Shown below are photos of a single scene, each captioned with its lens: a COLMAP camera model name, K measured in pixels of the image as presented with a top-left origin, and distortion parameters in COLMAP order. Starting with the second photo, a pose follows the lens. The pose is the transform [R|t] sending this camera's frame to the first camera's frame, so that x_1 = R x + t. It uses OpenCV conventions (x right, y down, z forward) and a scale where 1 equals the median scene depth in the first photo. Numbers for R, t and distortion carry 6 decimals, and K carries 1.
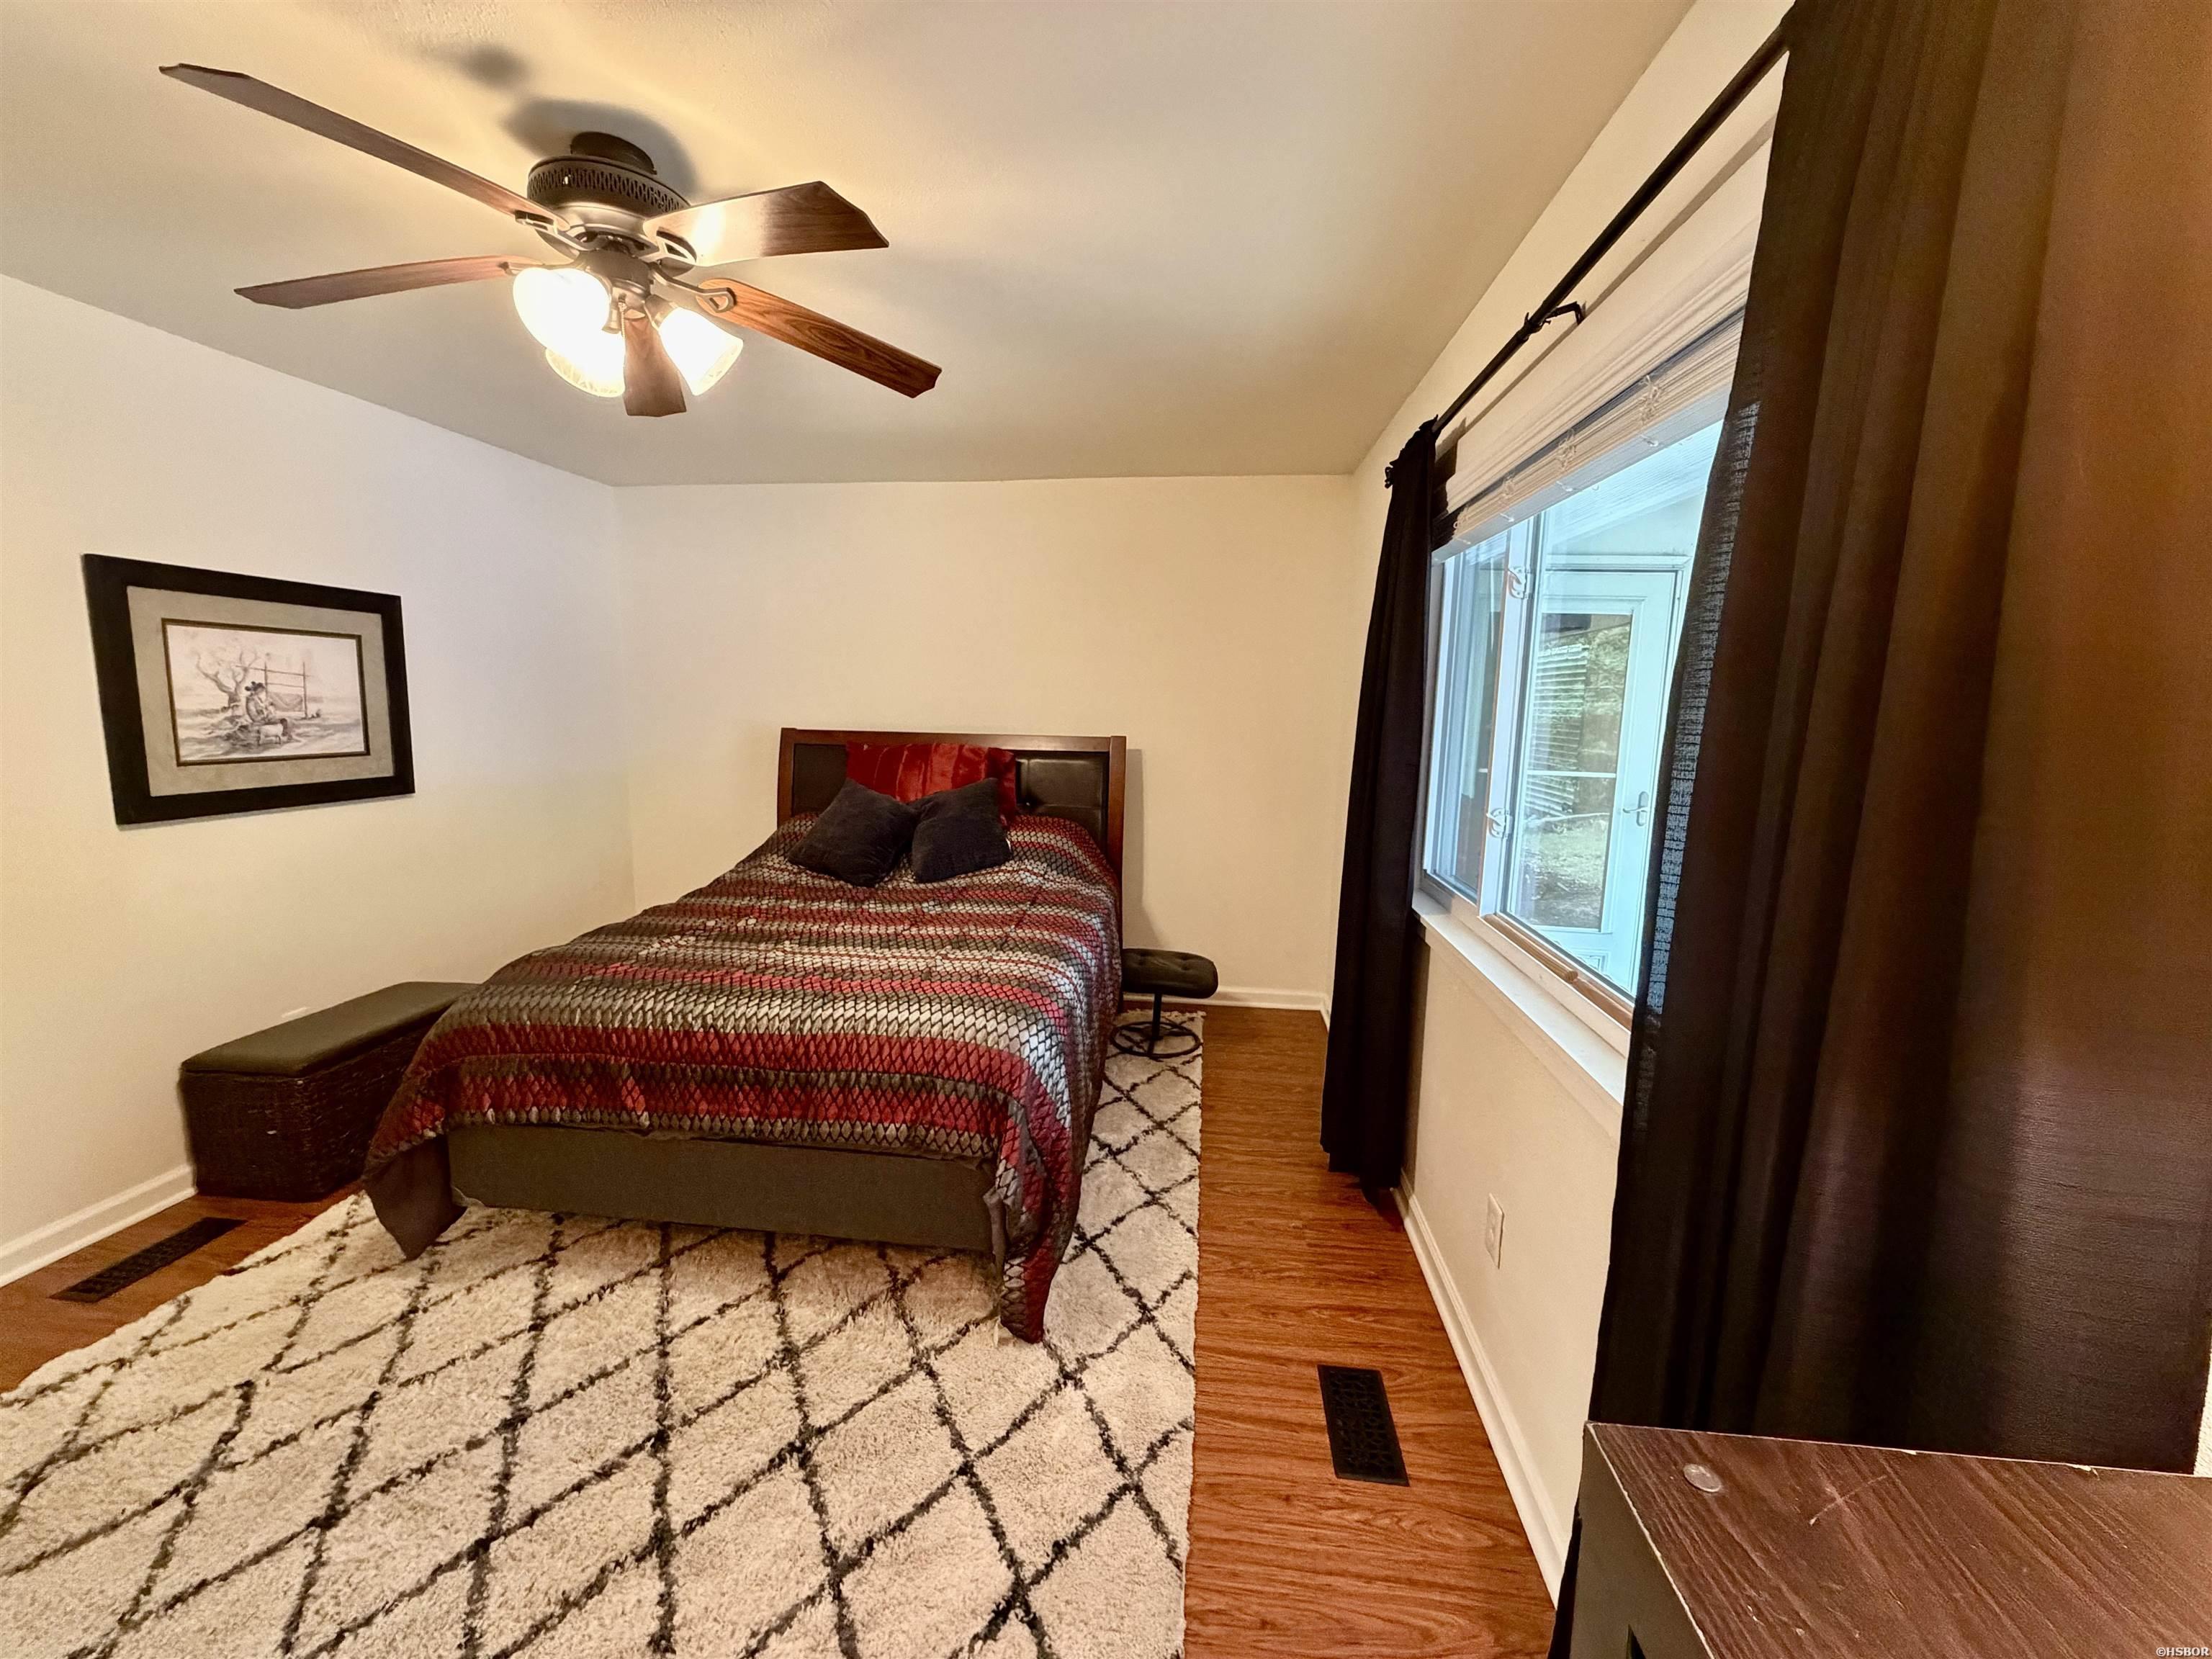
lens RADIAL K [[879.9, 0, 1102.6], [0, 879.9, 827.0], [0, 0, 1]] dist [-0.001805, 0.000051]
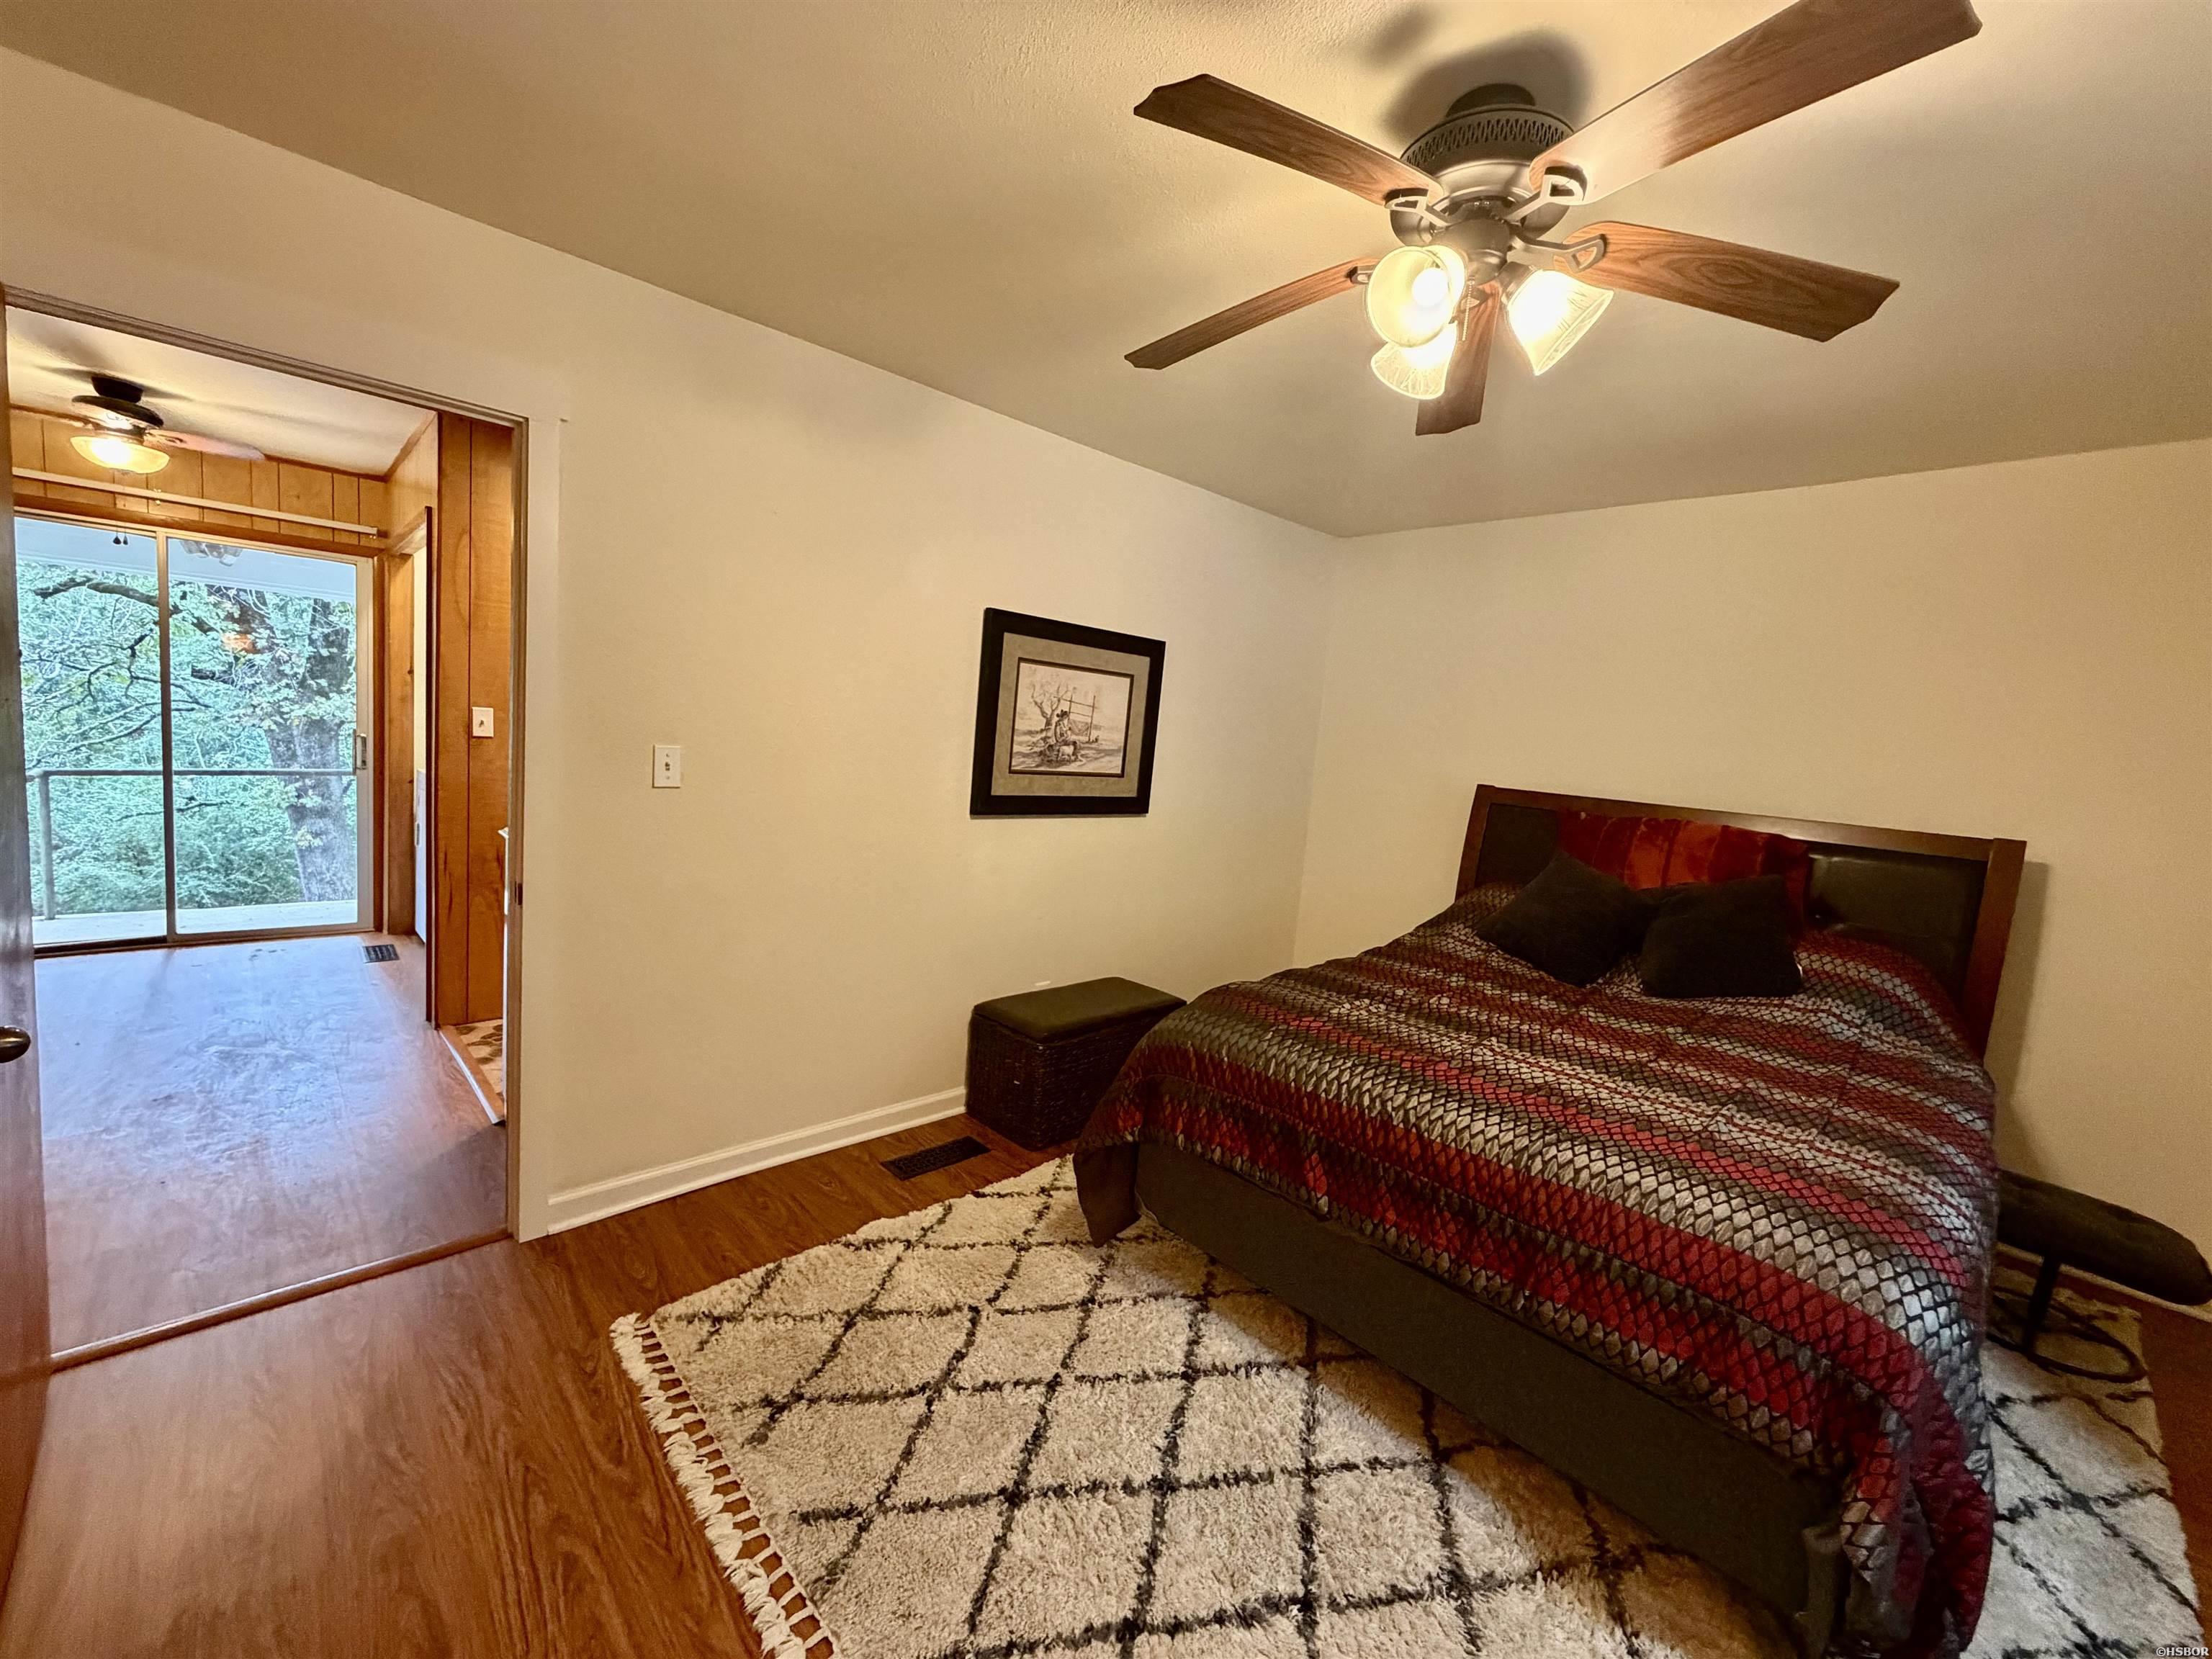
lens RADIAL K [[879.9, 0, 1102.6], [0, 879.9, 827.0], [0, 0, 1]] dist [-0.001805, 0.000051]
pose [[0.771132, 0.114131, -0.626362, -0.173943], [-0.154376, 0.987961, -0.010039, -0.001551], [0.617676, 0.104436, 0.779468, 0.123462]]
